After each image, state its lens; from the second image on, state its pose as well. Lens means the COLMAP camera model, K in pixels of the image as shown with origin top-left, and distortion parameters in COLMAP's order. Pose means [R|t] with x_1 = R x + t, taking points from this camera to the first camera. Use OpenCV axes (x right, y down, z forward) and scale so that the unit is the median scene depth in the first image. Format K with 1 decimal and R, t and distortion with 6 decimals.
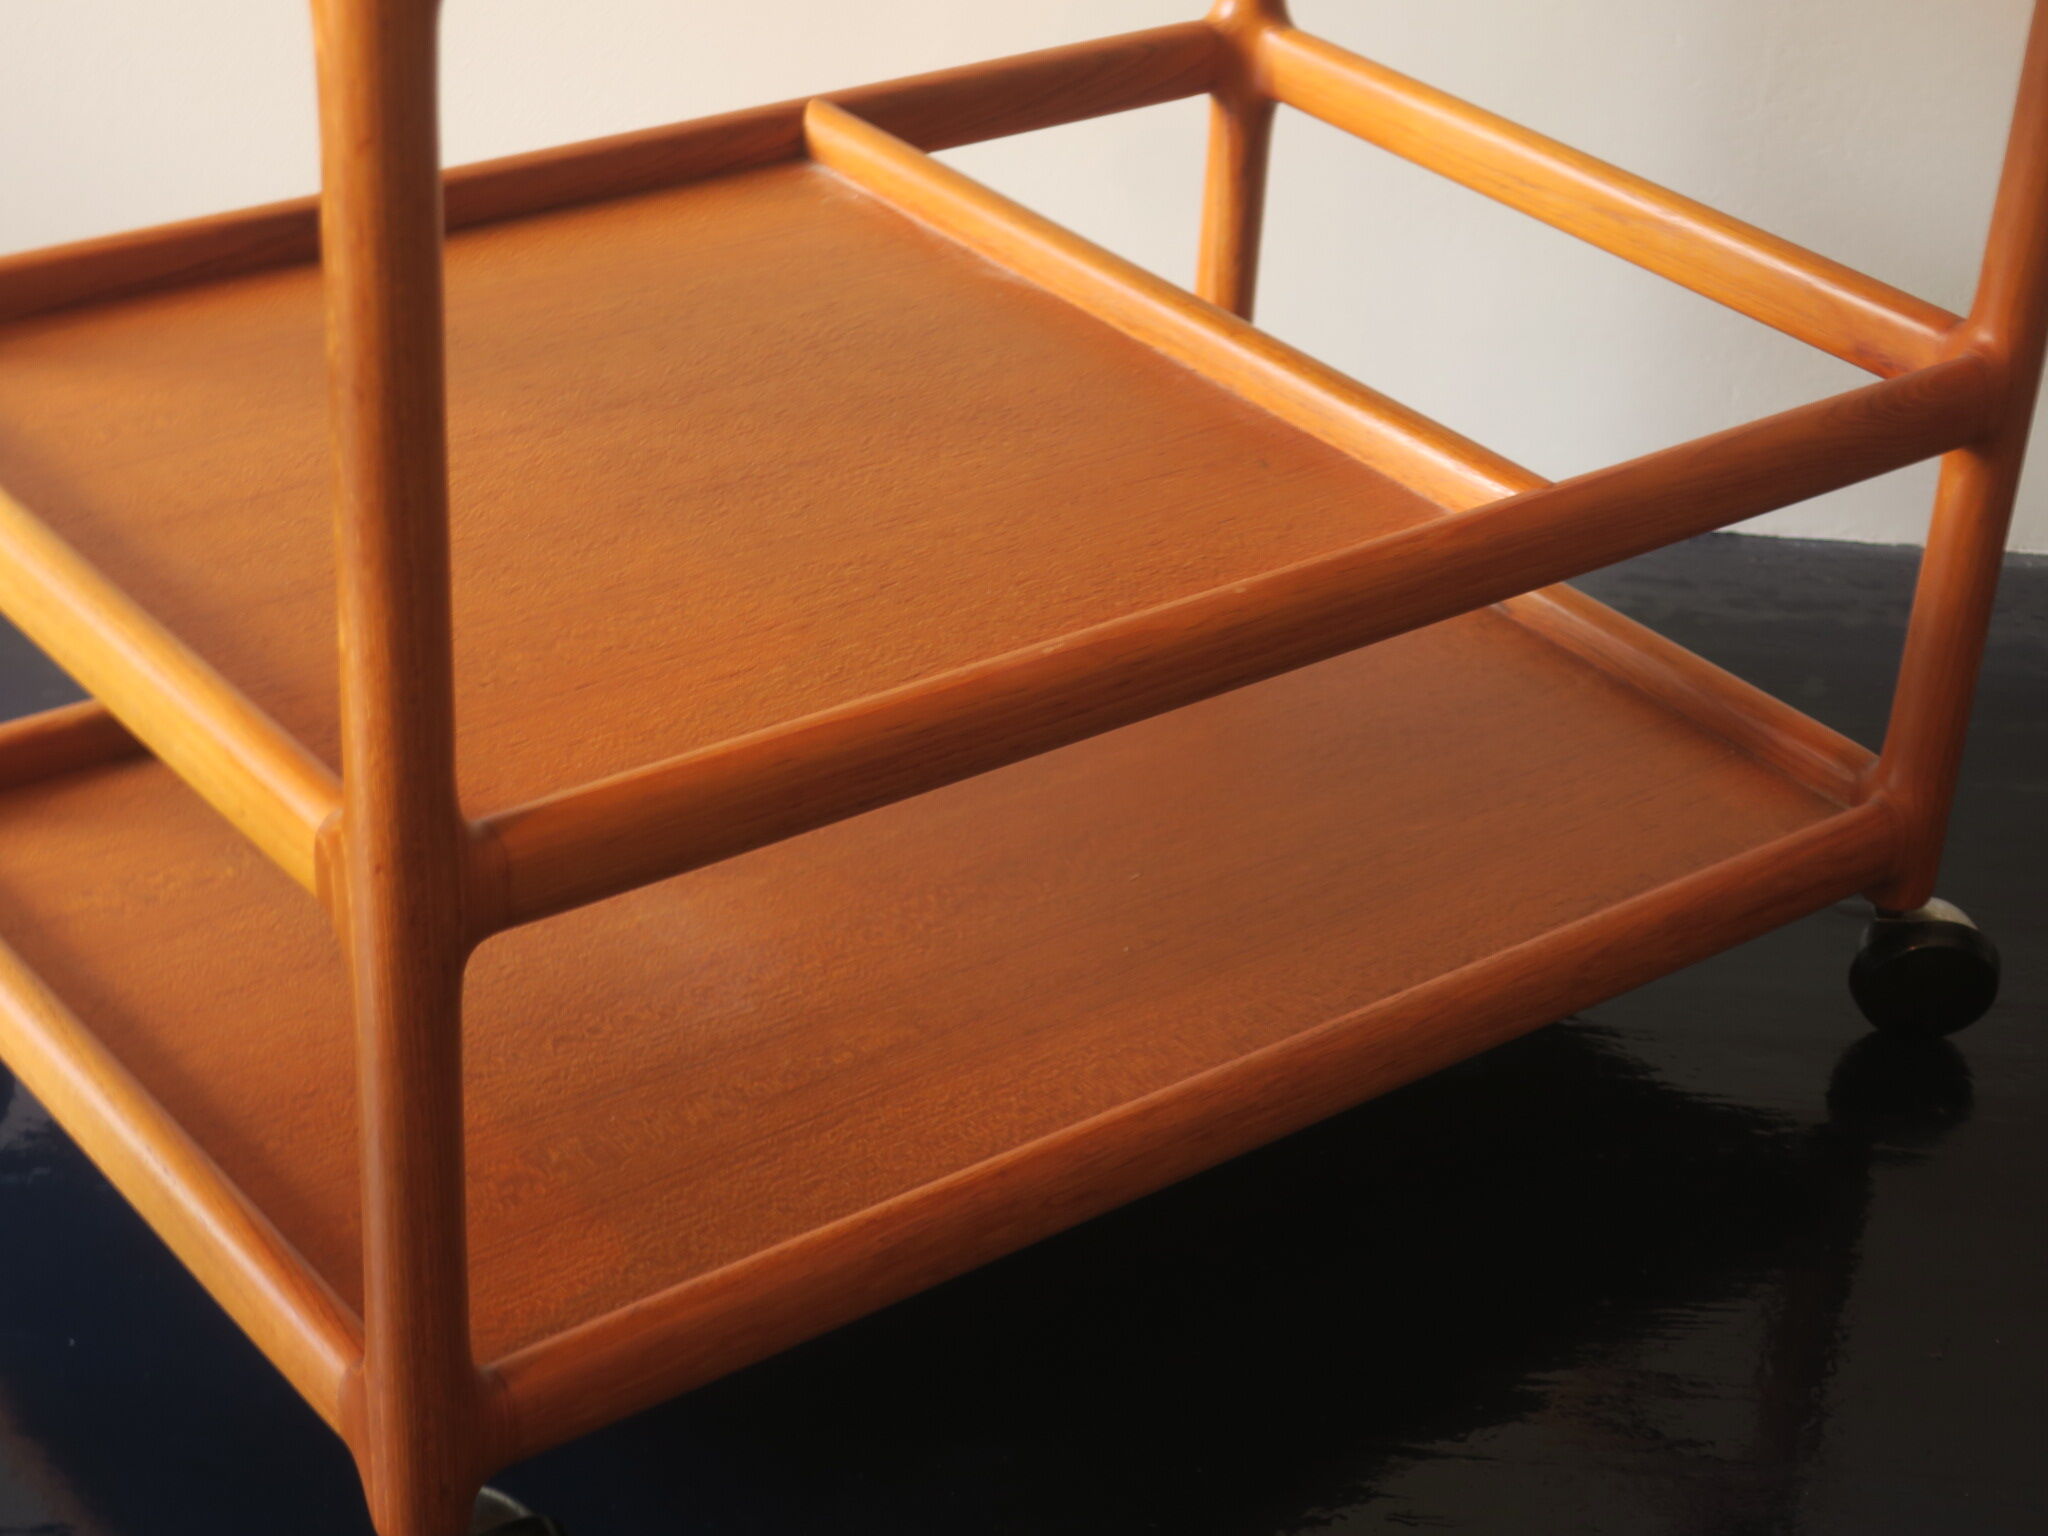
lens RADIAL K [[3663.4, 0, 1024.0], [0, 3663.4, 768.0], [0, 0, 1]] dist [0.022342, -0.122959]
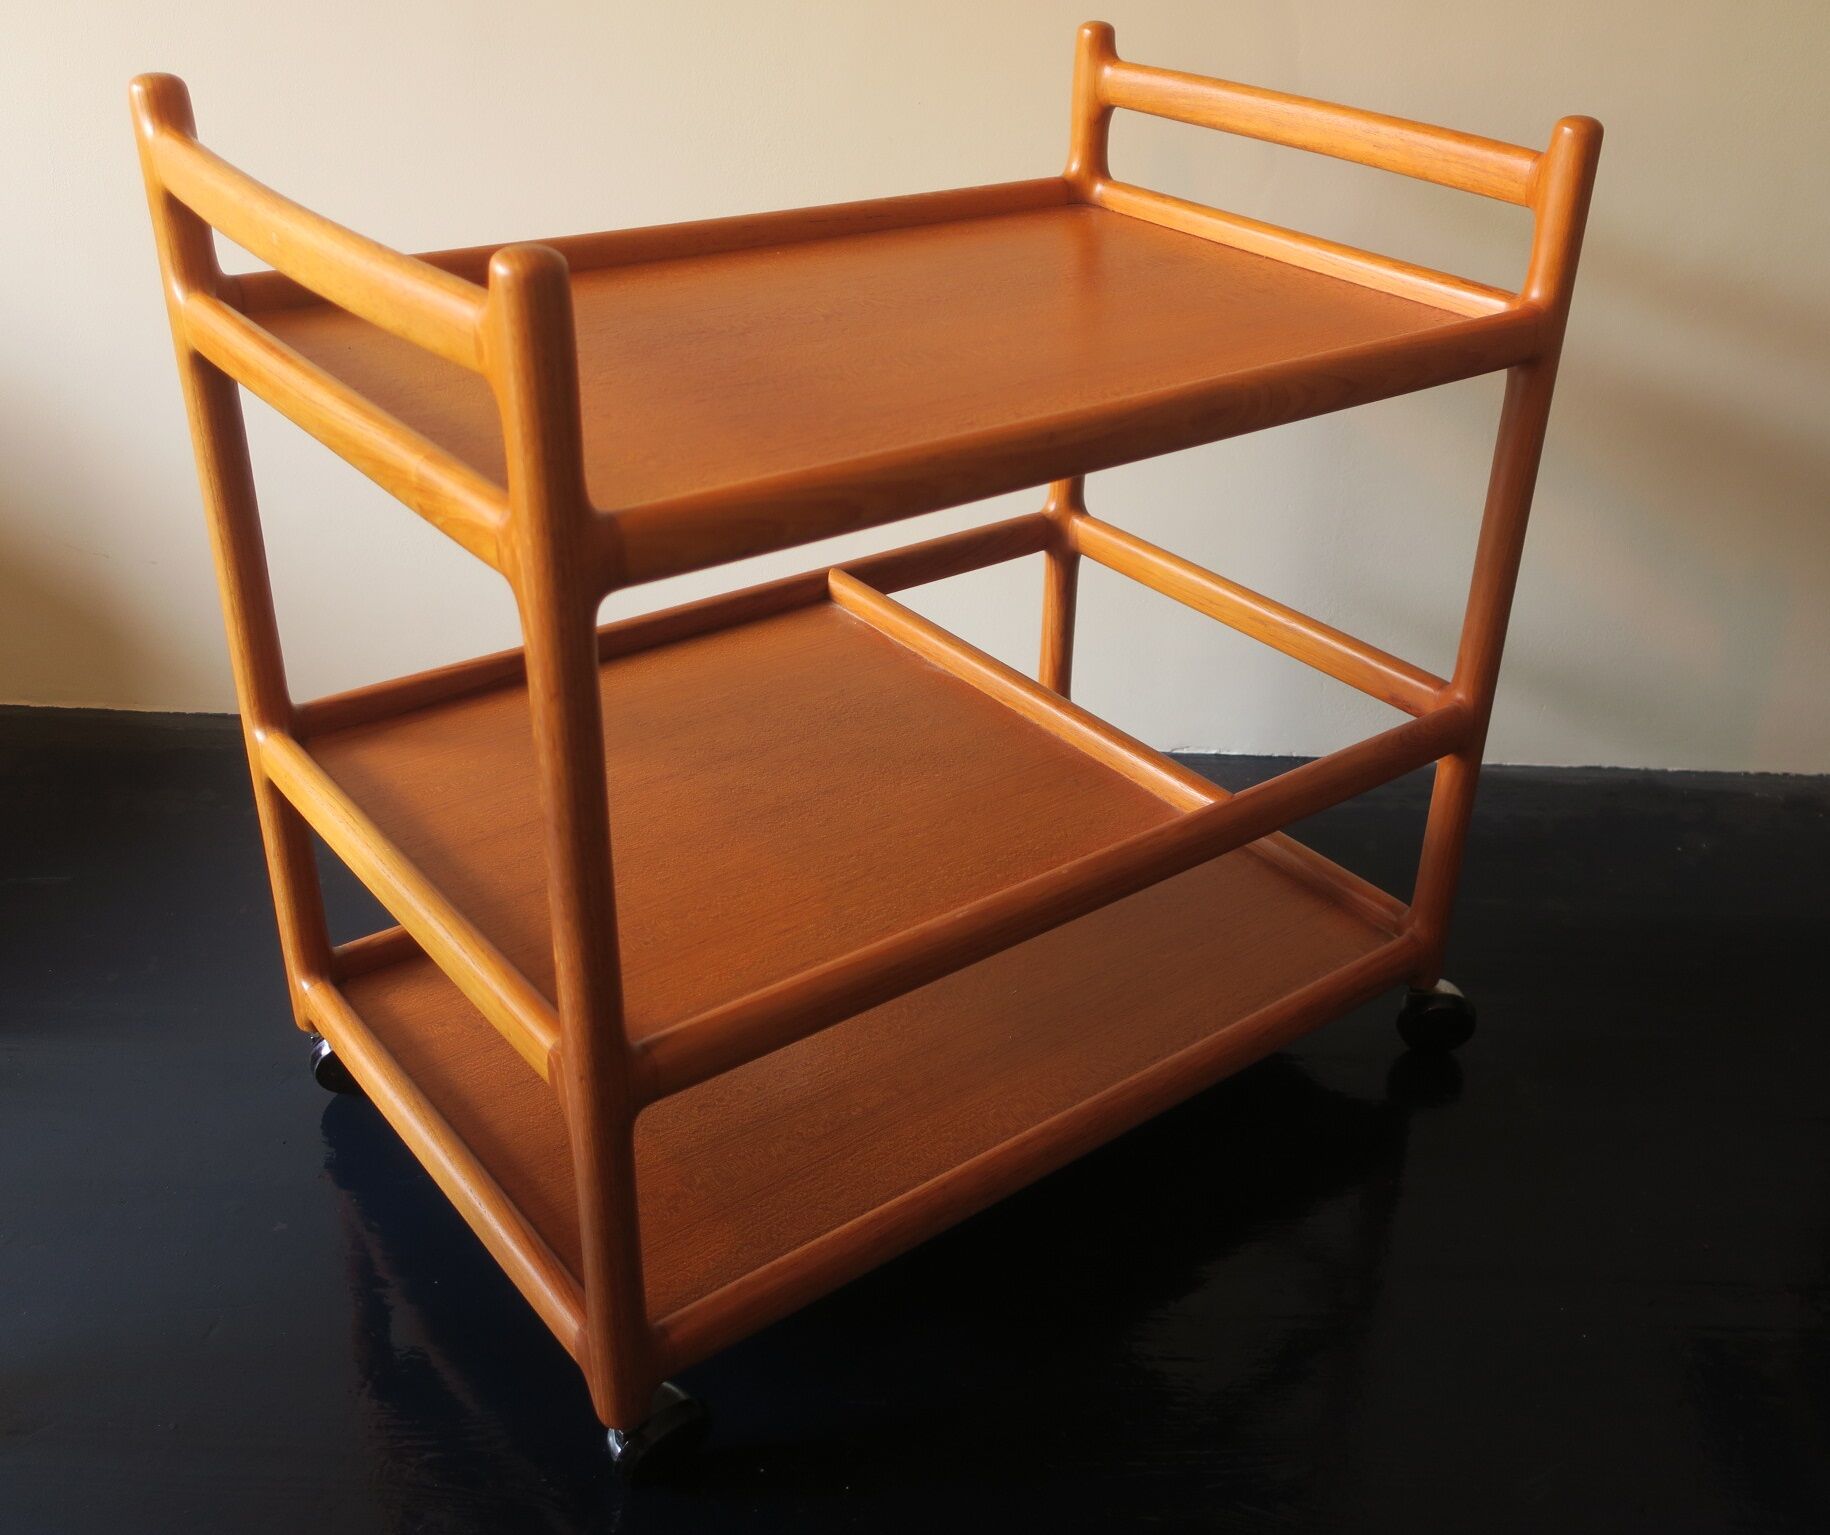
lens RADIAL K [[1819.8, 0, 1020.8], [0, 1819.8, 765.1], [0, 0, 1]] dist [0.003169, 0.006758]
pose [[0.999243, -0.026229, 0.028741, 0.010608], [0.026652, 0.999540, -0.014444, -0.076426], [-0.028349, 0.015199, 0.999483, 0.081426]]
